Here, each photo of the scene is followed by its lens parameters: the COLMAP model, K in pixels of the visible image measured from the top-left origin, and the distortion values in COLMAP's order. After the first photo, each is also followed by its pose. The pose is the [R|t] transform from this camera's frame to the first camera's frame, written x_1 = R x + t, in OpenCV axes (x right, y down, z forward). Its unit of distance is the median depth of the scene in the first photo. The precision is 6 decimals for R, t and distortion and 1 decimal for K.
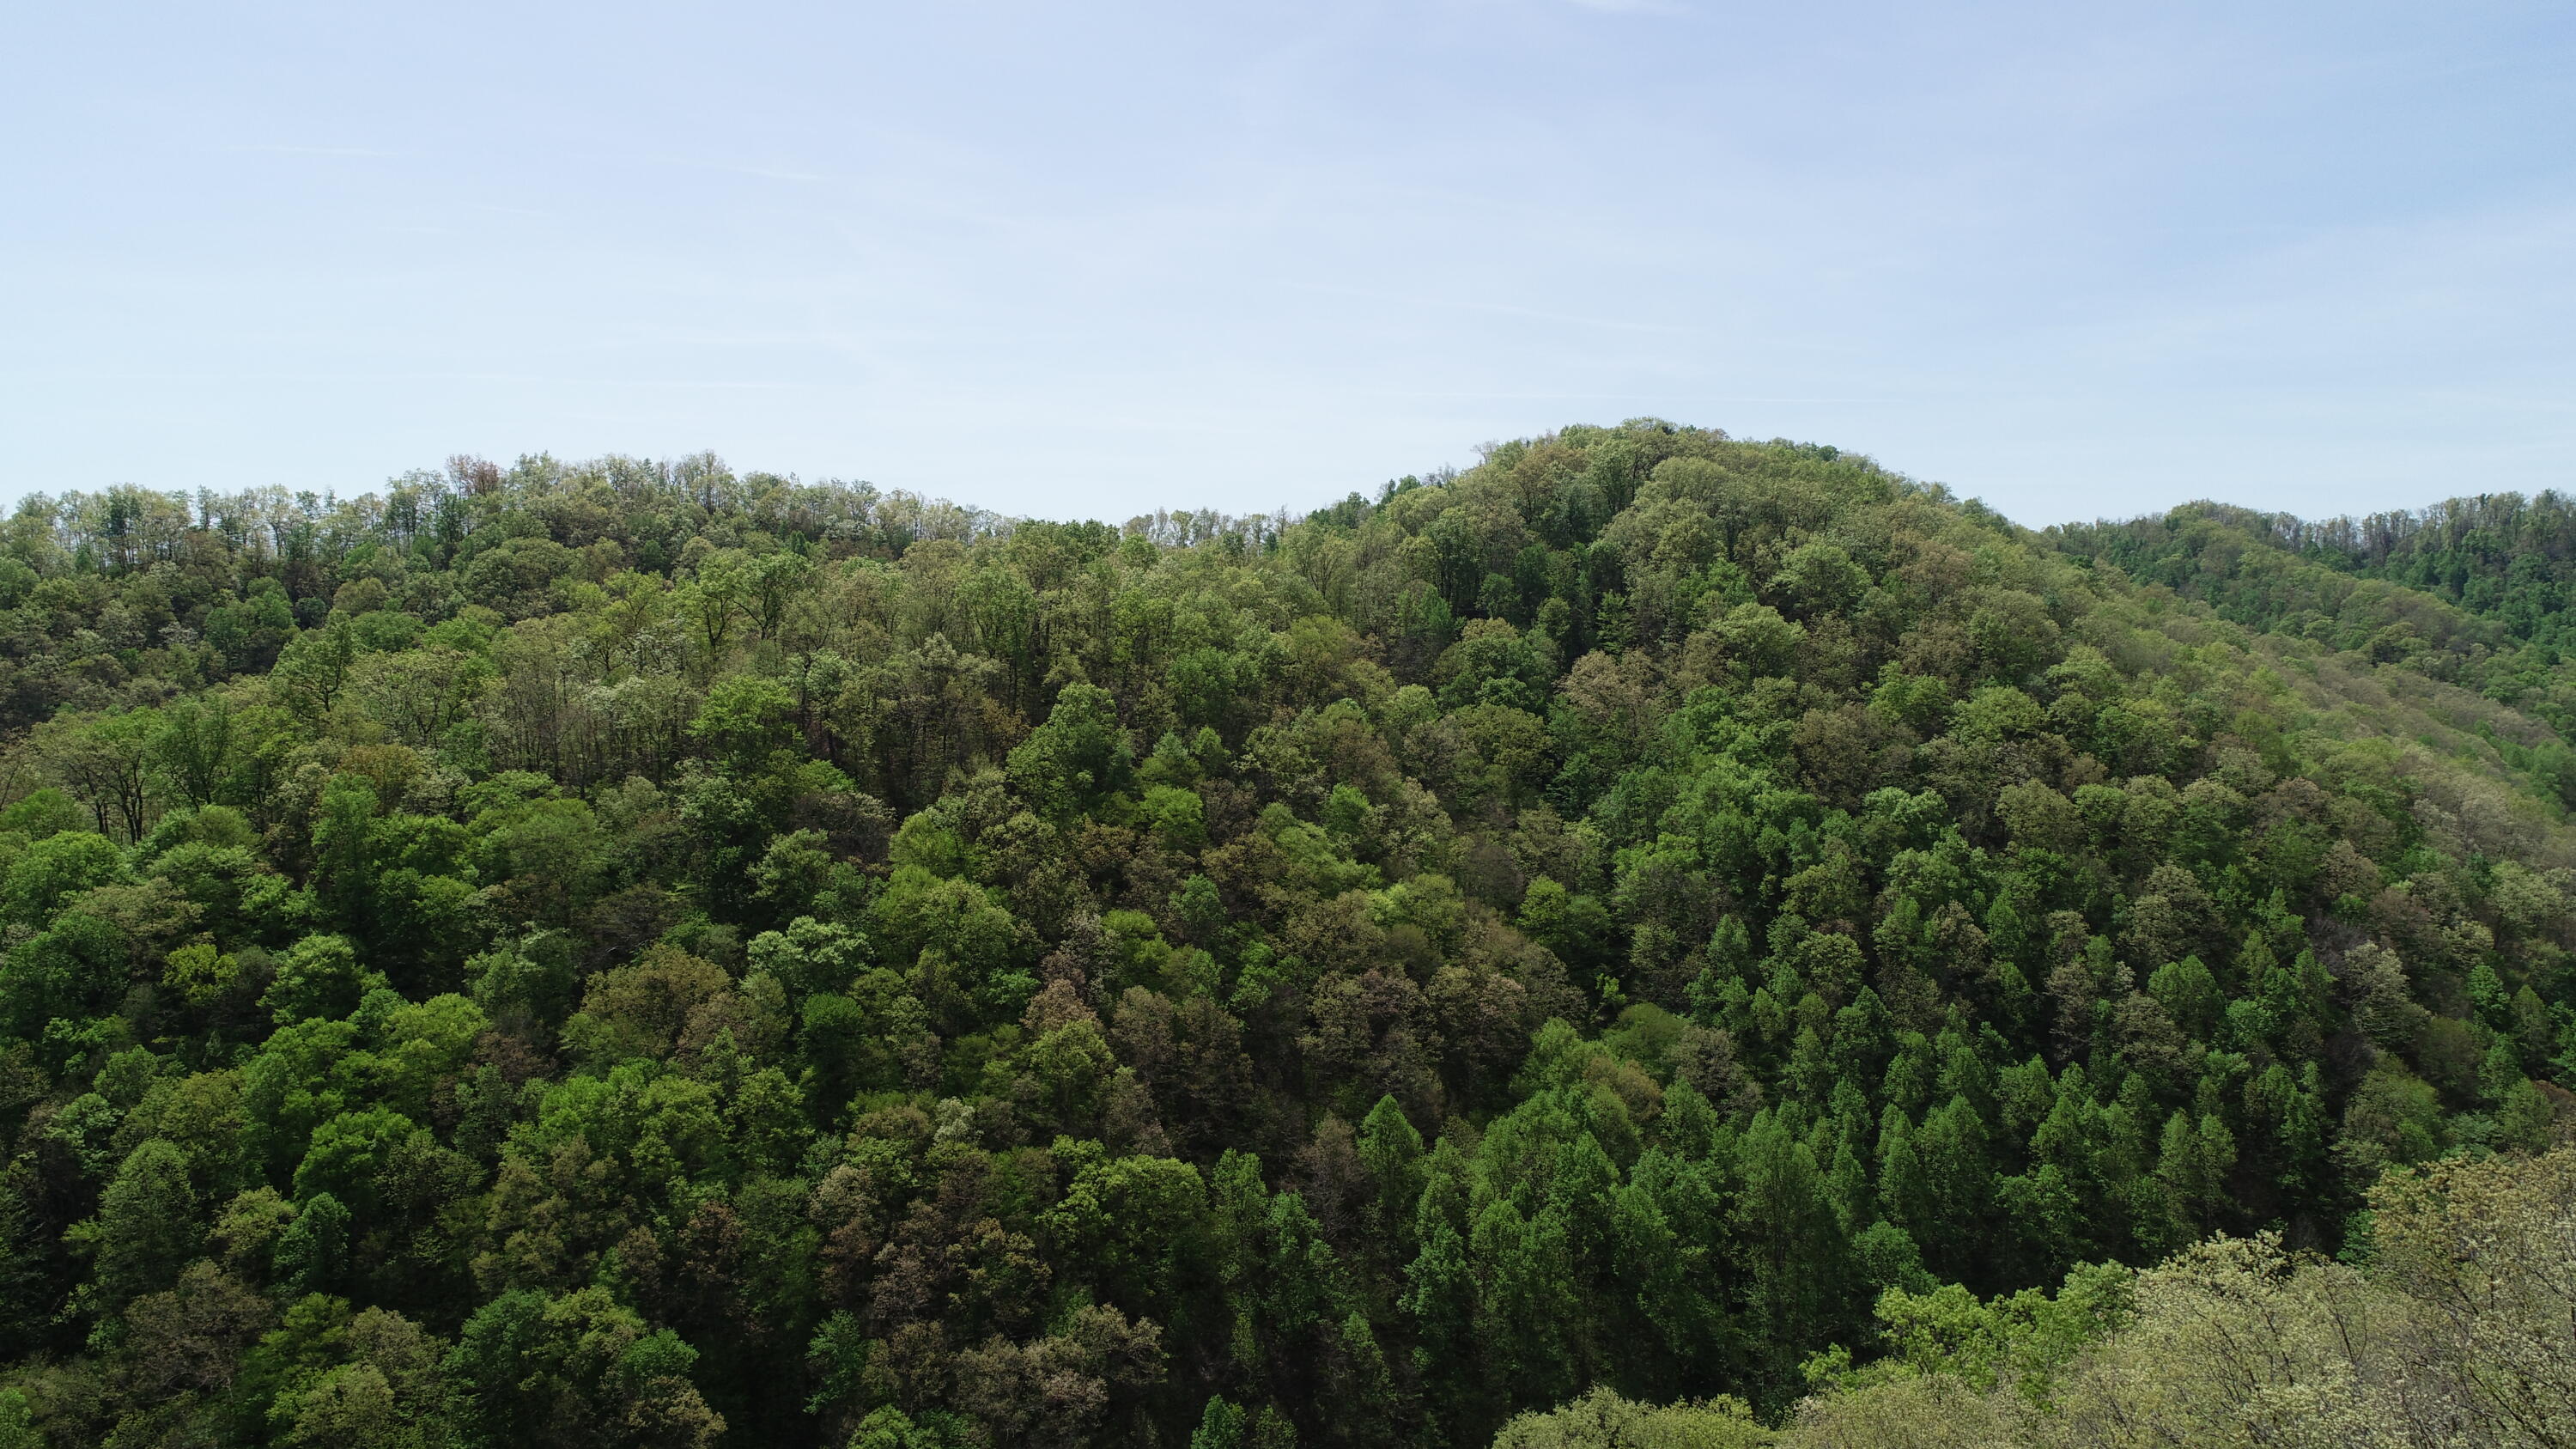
lens RADIAL K [[1734.4, 0, 1288.0], [0, 1734.4, 724.5], [0, 0, 1]] dist [0.000881, 0.001442]
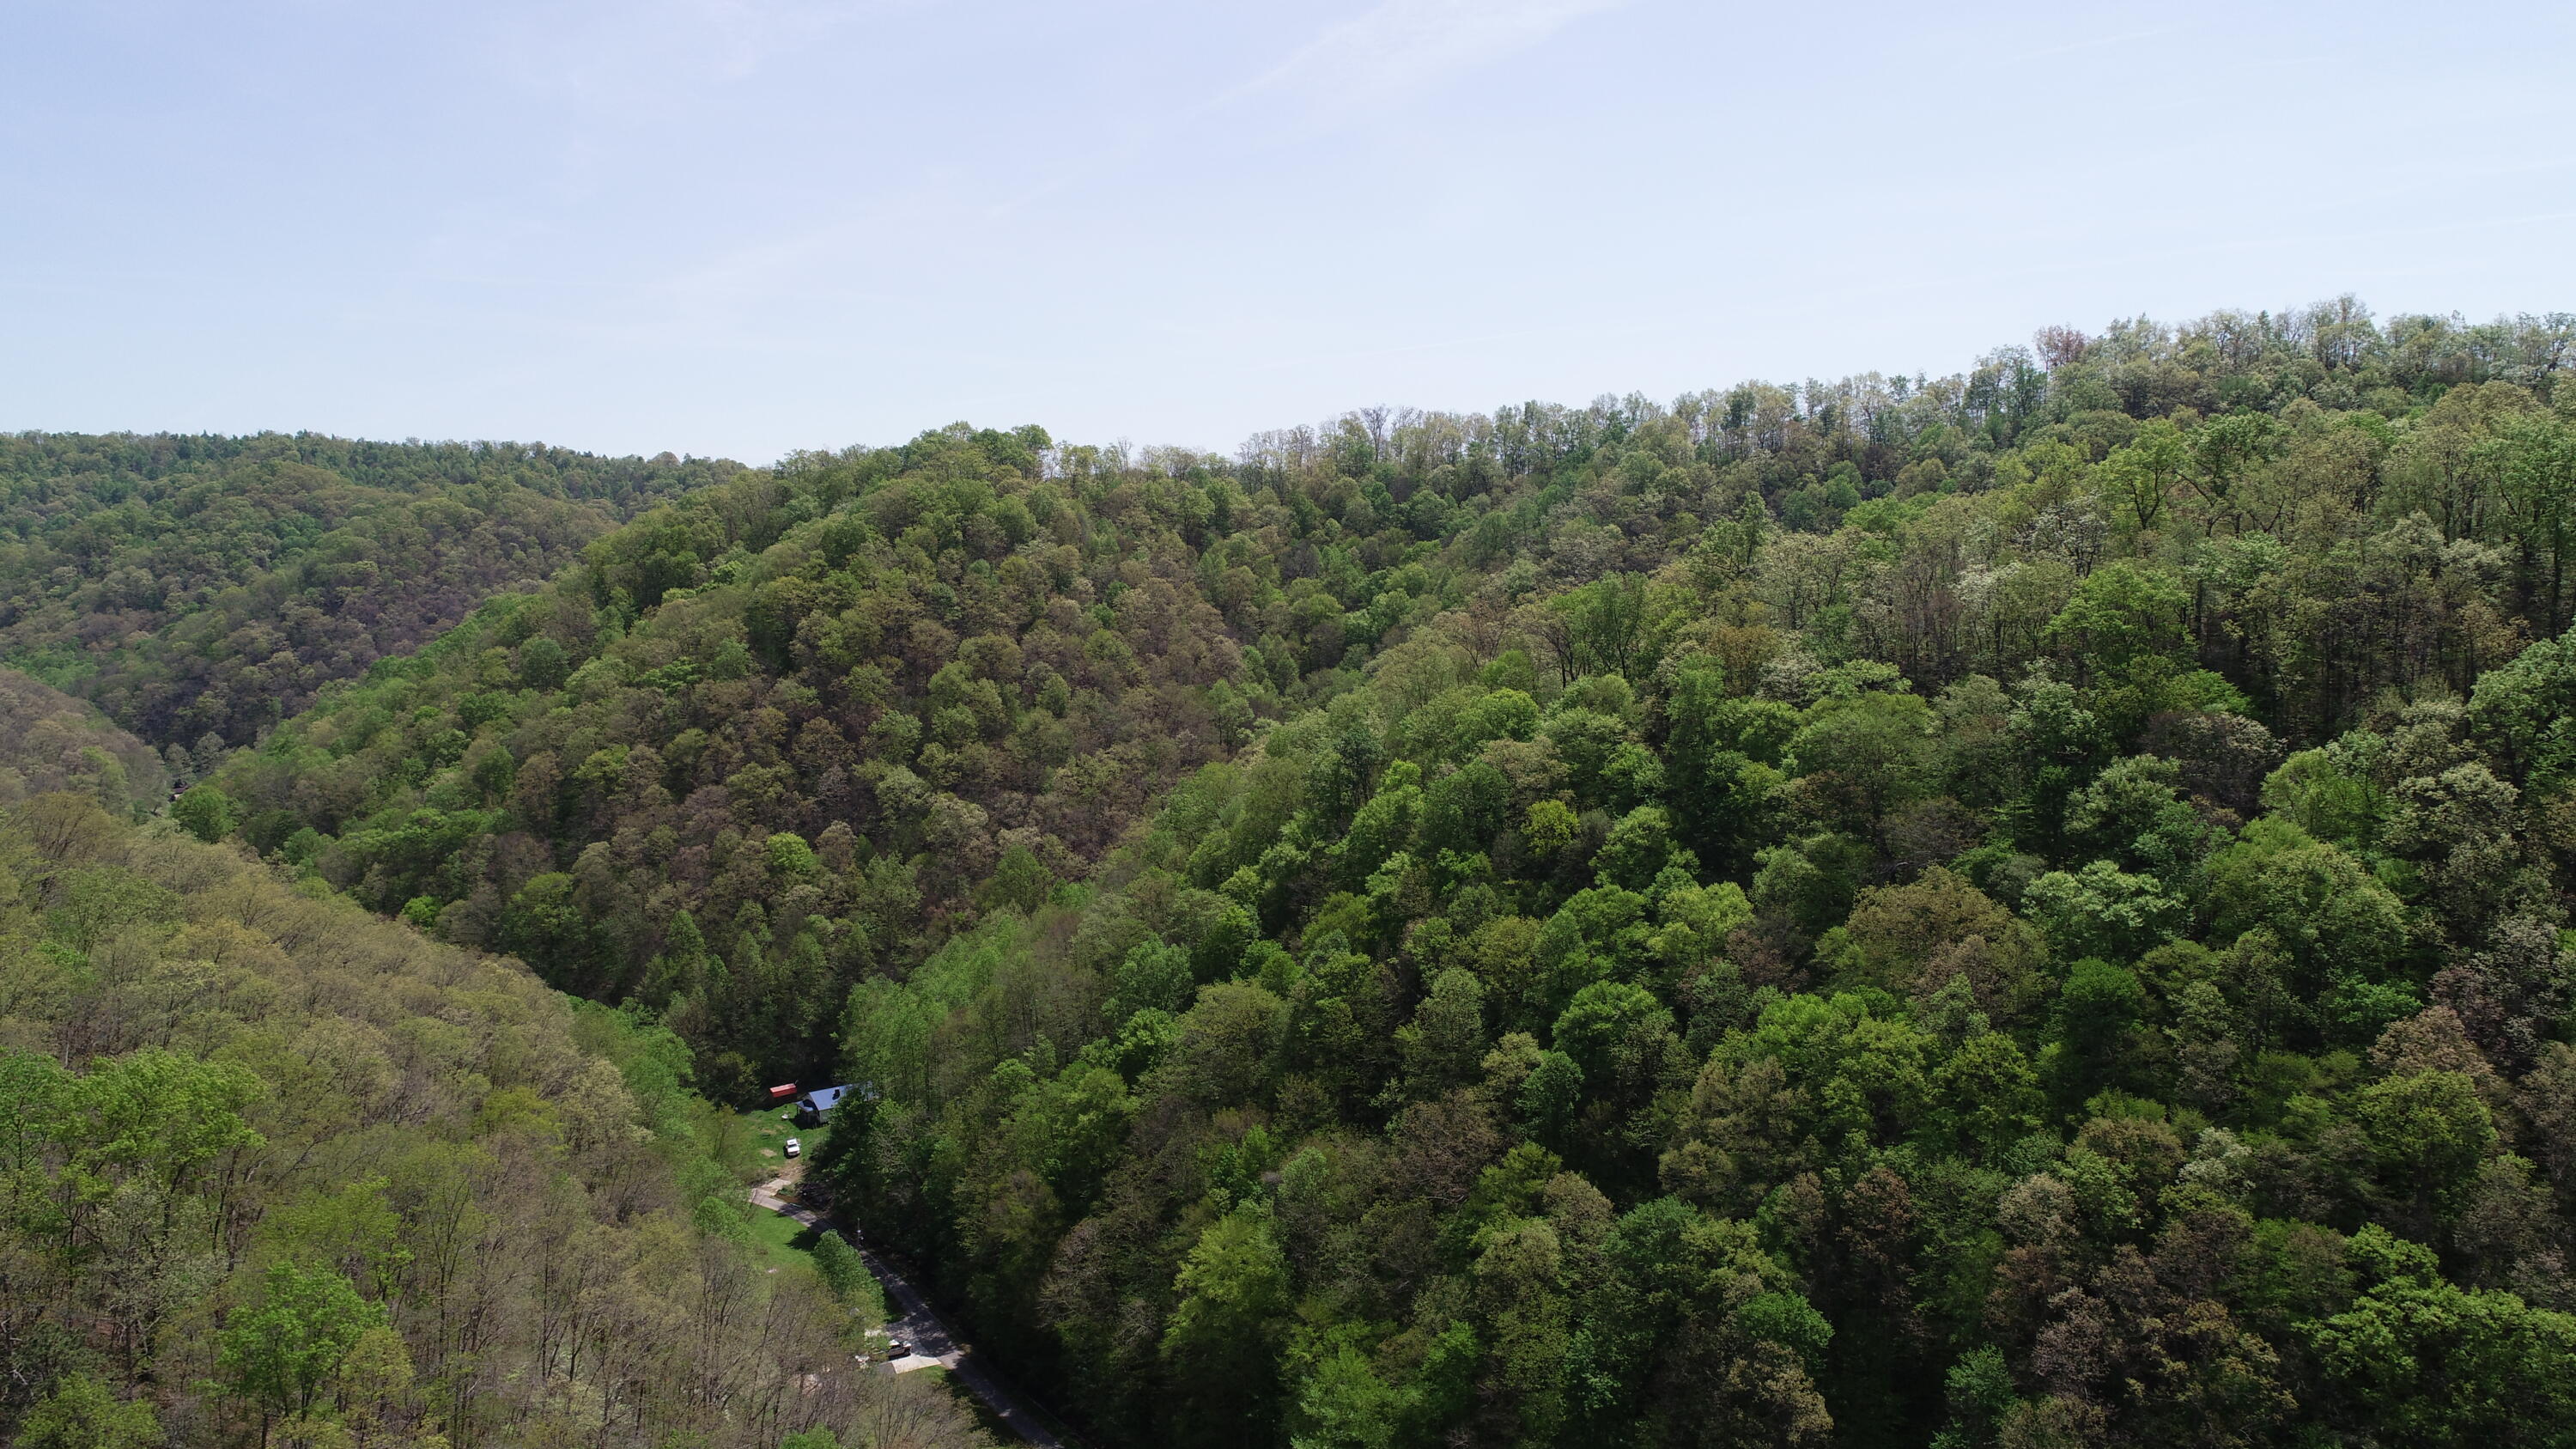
lens RADIAL K [[1734.4, 0, 1288.0], [0, 1734.4, 724.5], [0, 0, 1]] dist [0.000881, 0.001442]
pose [[0.595836, 0.091916, -0.797829, 0.139204], [-0.037163, 0.995520, 0.086937, -0.010069], [0.802246, -0.022150, 0.596583, 0.208543]]
